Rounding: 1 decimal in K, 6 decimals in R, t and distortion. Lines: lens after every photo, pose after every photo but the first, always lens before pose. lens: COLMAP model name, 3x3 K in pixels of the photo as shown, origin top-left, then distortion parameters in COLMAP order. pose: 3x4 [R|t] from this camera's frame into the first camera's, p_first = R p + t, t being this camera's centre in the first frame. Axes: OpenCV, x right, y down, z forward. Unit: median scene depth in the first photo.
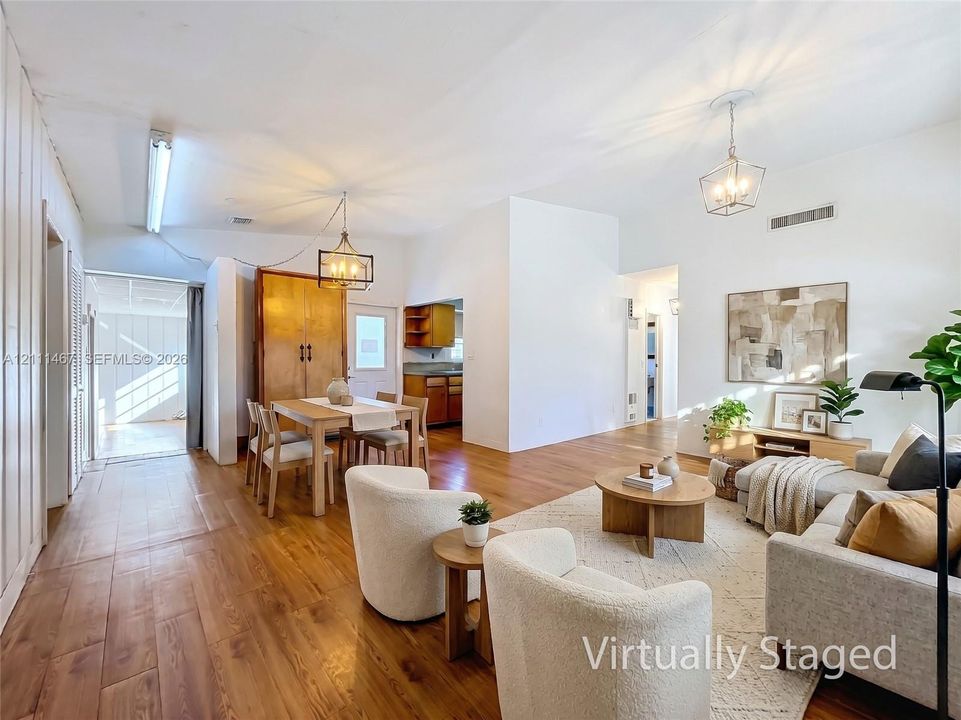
lens RADIAL K [[395.9, 0, 478.4], [0, 395.9, 358.7], [0, 0, 1]] dist [-0.000171, 0.000062]
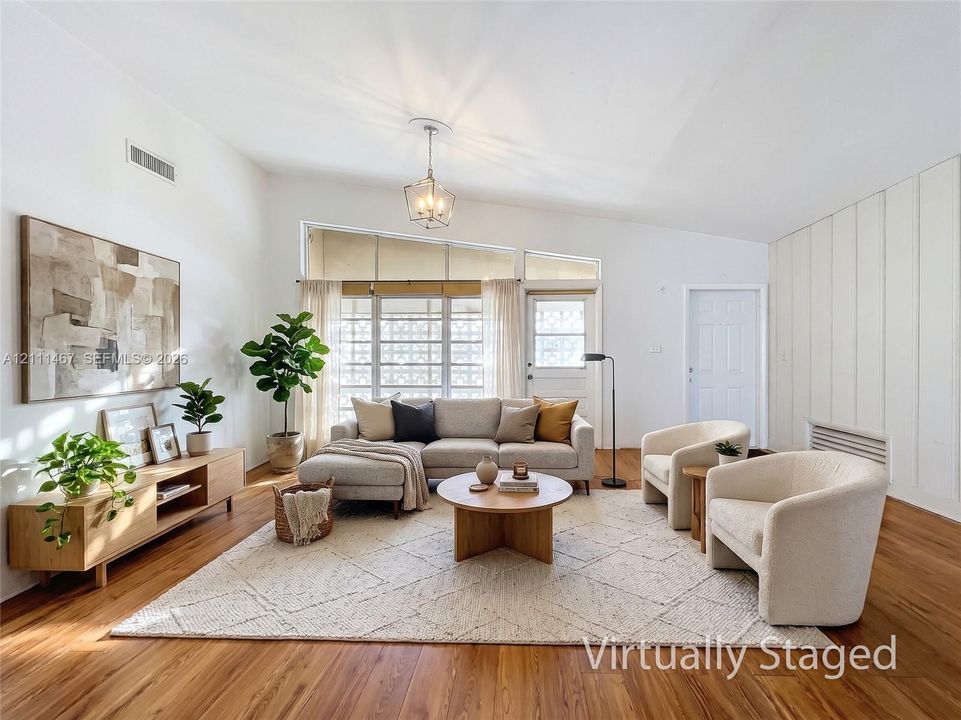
lens RADIAL K [[395.9, 0, 478.4], [0, 395.9, 358.7], [0, 0, 1]] dist [-0.000171, 0.000062]
pose [[-0.727166, -0.005010, 0.686443, -0.082823], [-0.001486, 0.999983, 0.005725, 0.002113], [-0.686460, 0.003143, -0.727161, 1.056589]]
